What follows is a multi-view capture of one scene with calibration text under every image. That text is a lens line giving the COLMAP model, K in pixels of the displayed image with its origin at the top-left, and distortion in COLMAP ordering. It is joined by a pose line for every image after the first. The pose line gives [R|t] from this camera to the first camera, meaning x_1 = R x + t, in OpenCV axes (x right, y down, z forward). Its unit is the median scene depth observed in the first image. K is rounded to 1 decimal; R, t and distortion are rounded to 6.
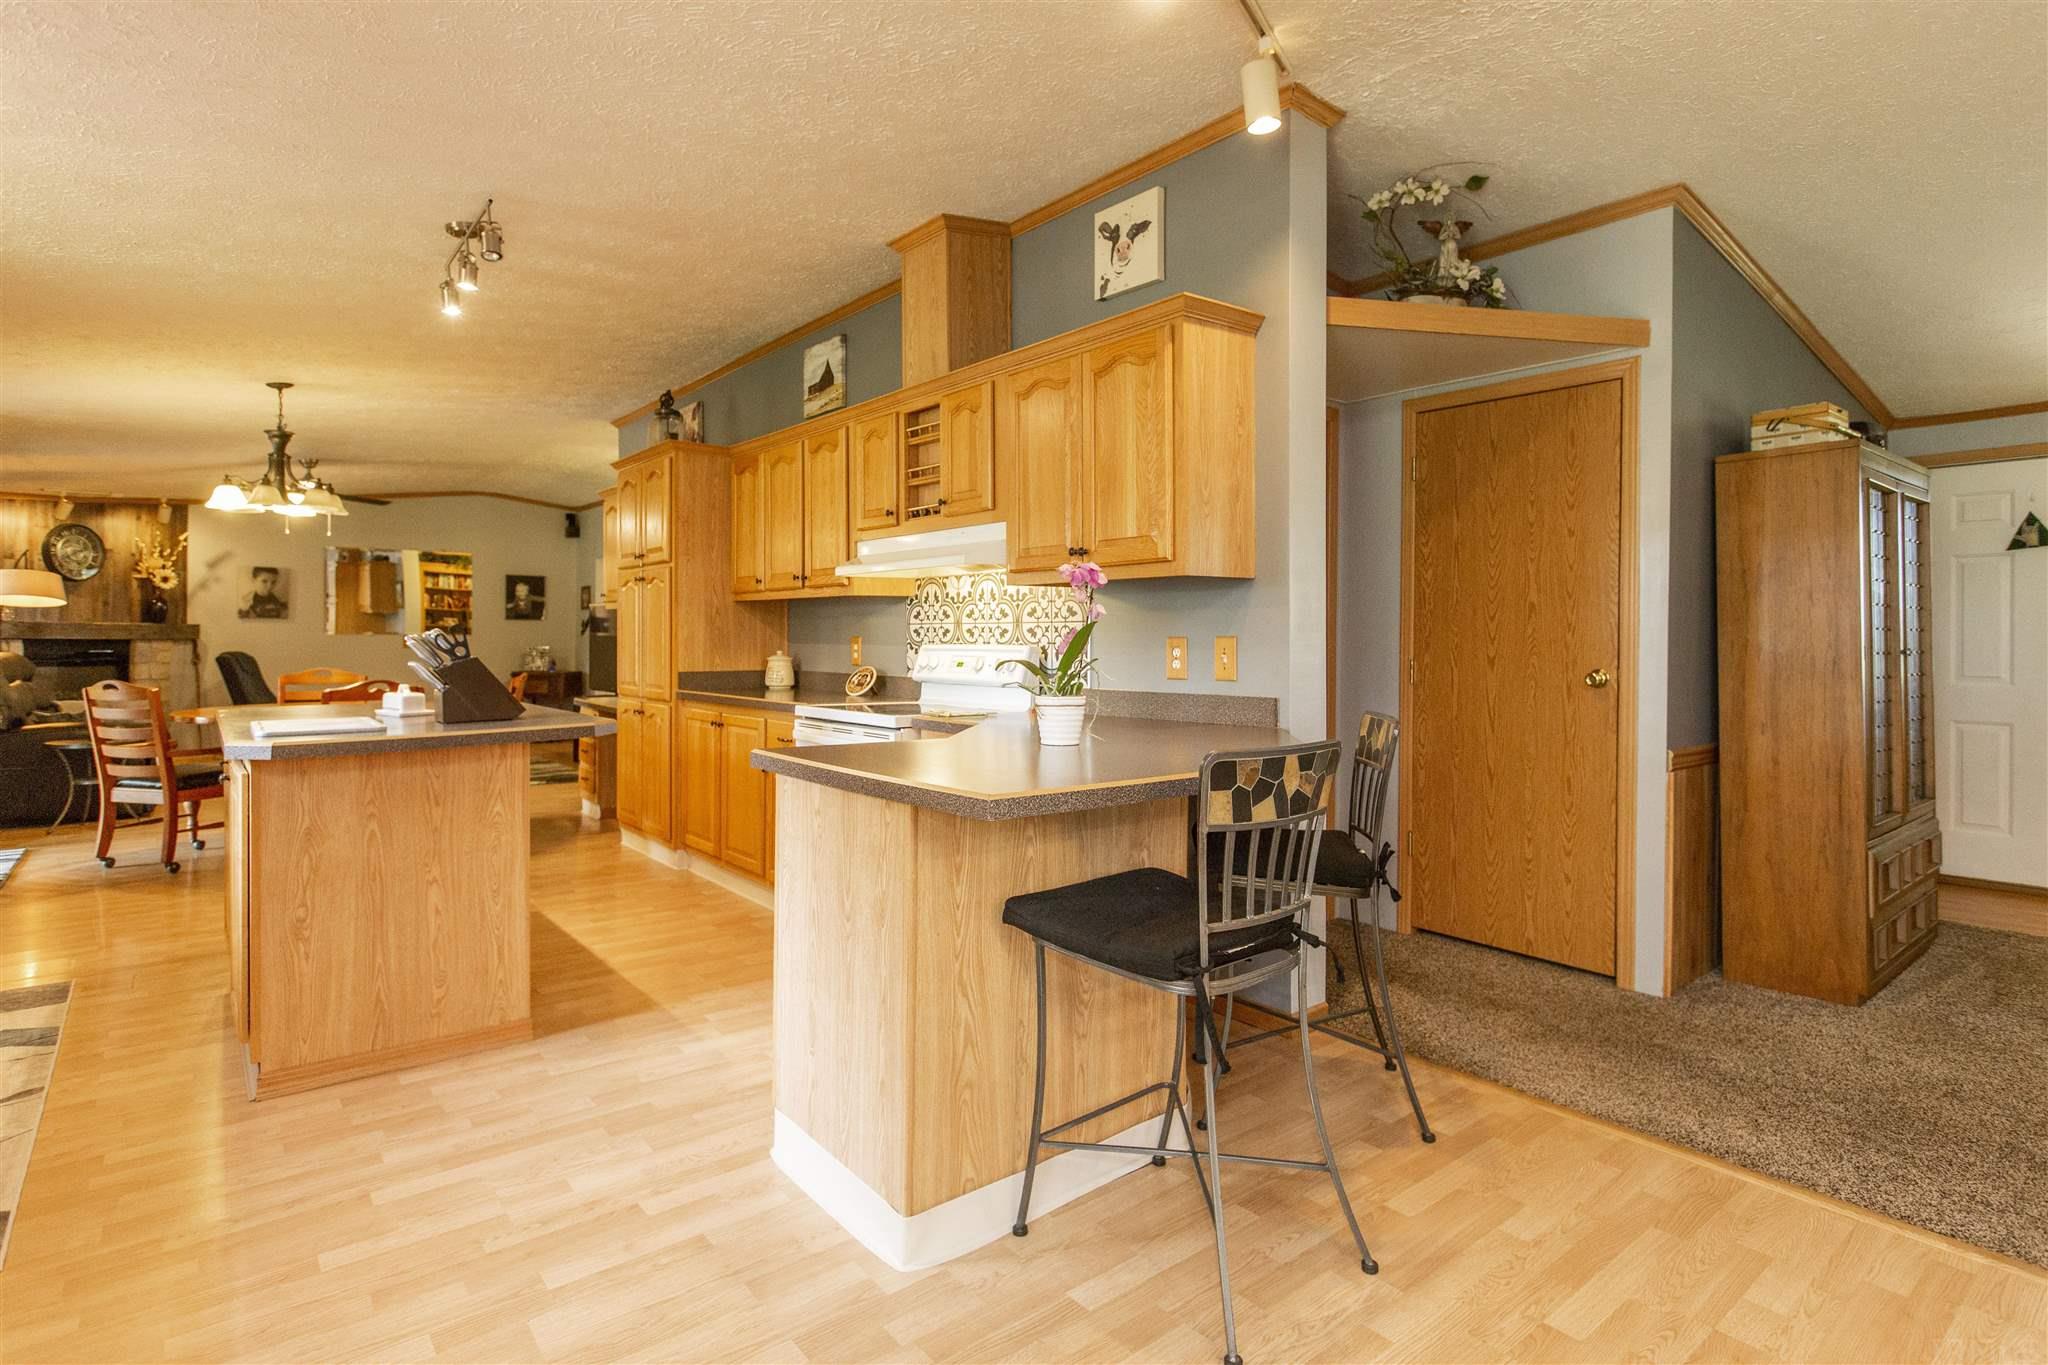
lens RADIAL K [[1039.7, 0, 1050.1], [0, 1039.7, 638.2], [0, 0, 1]] dist [-0.004259, -0.001789]
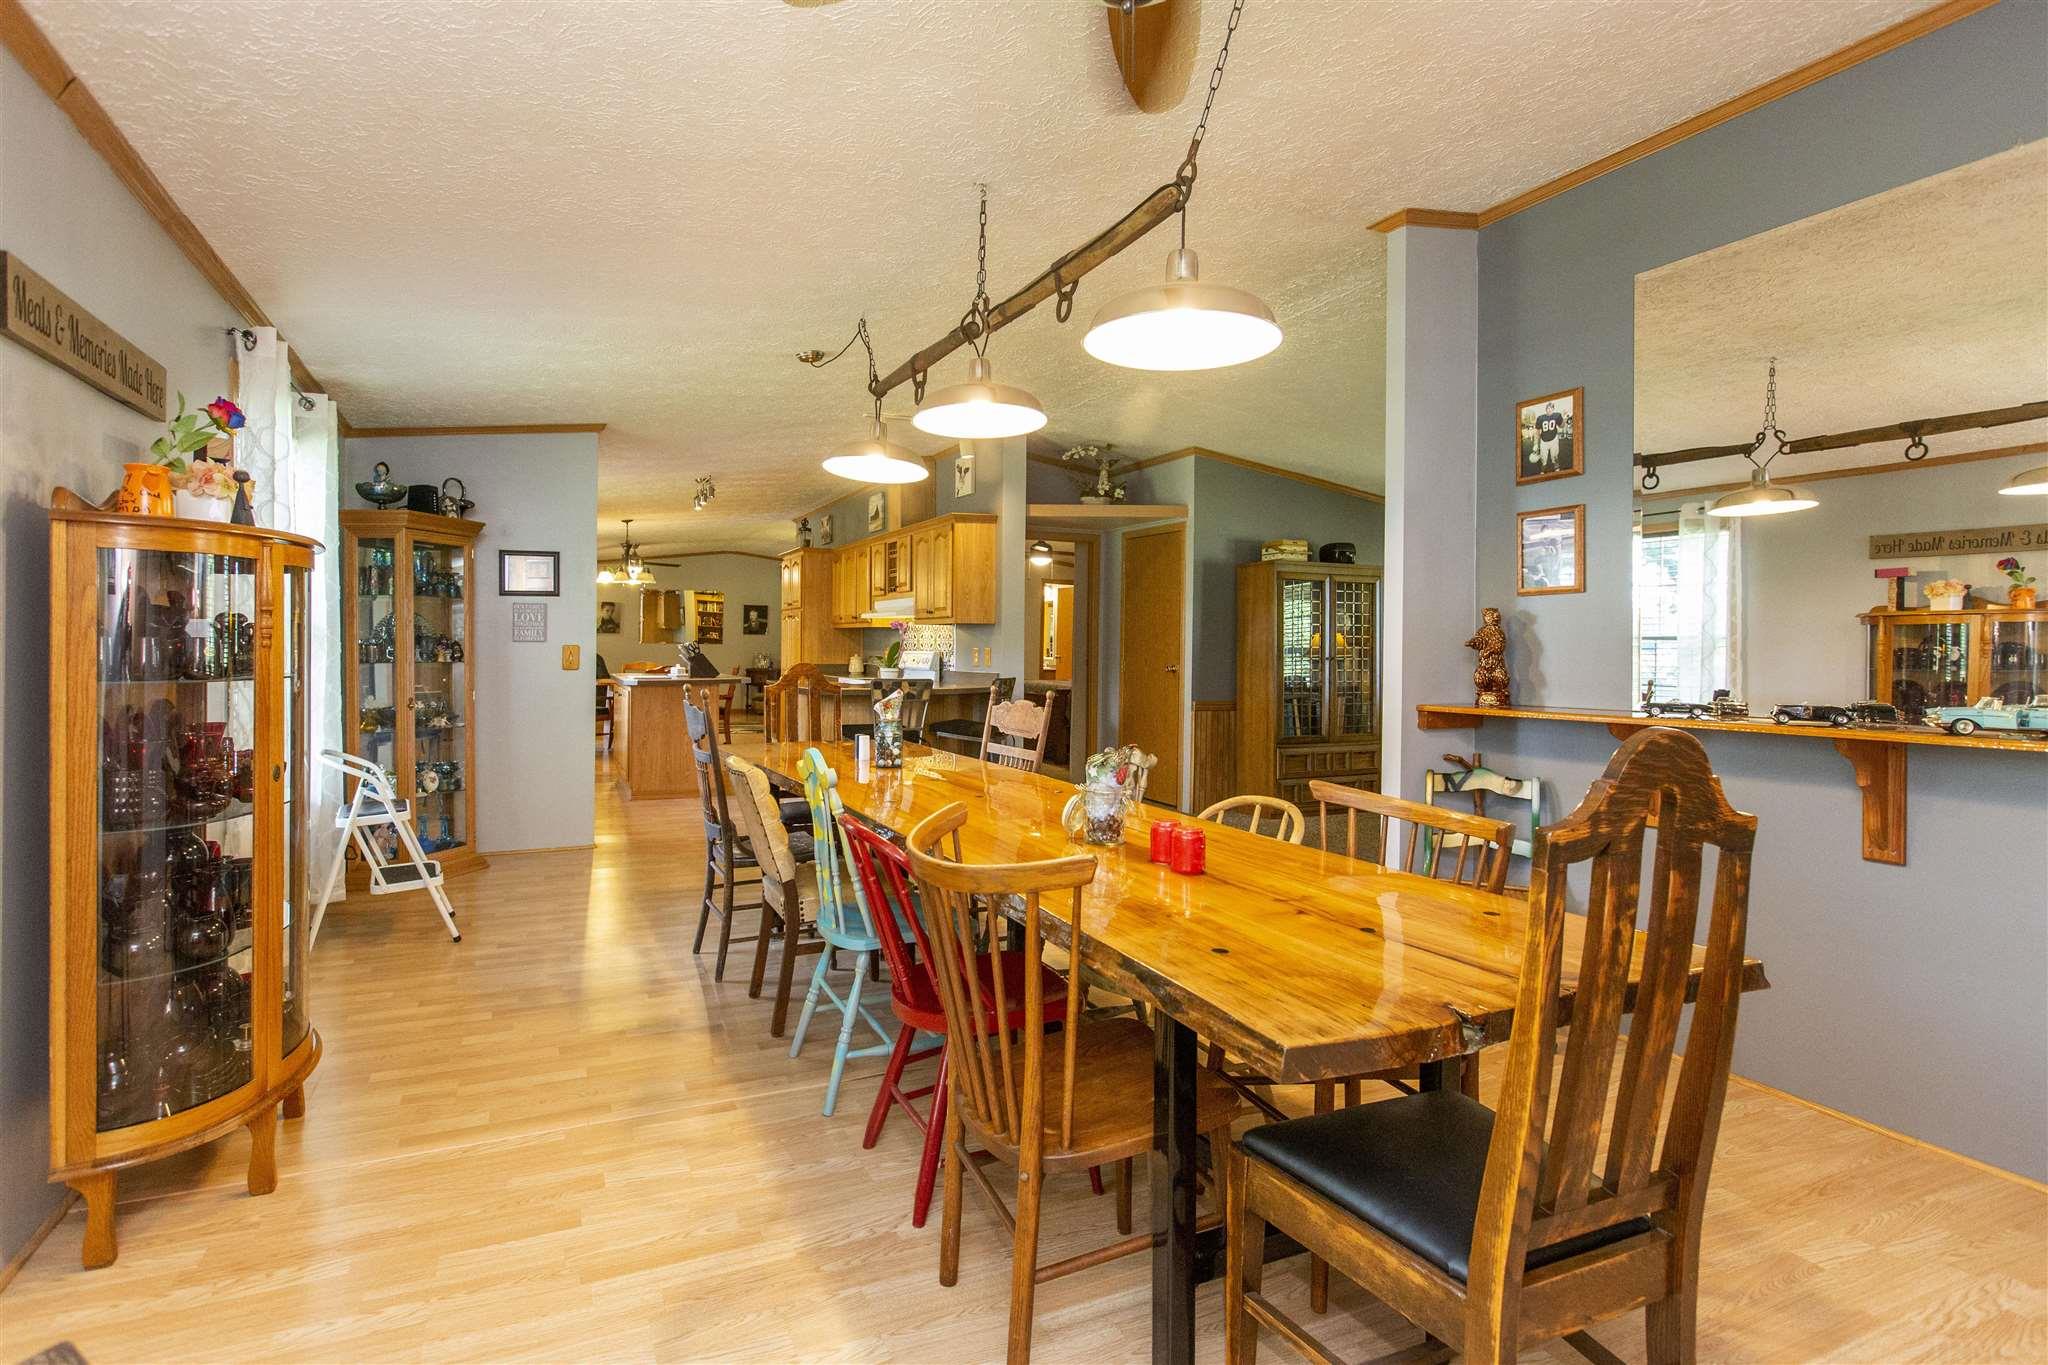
lens RADIAL K [[1016.7, 0, 1021.5], [0, 1016.7, 659.4], [0, 0, 1]] dist [-0.001735, -0.000056]
pose [[0.971075, 0.012379, -0.238454, 0.507972], [-0.010388, 0.999900, 0.009602, 0.000792], [0.238549, -0.006847, 0.971106, -0.784001]]
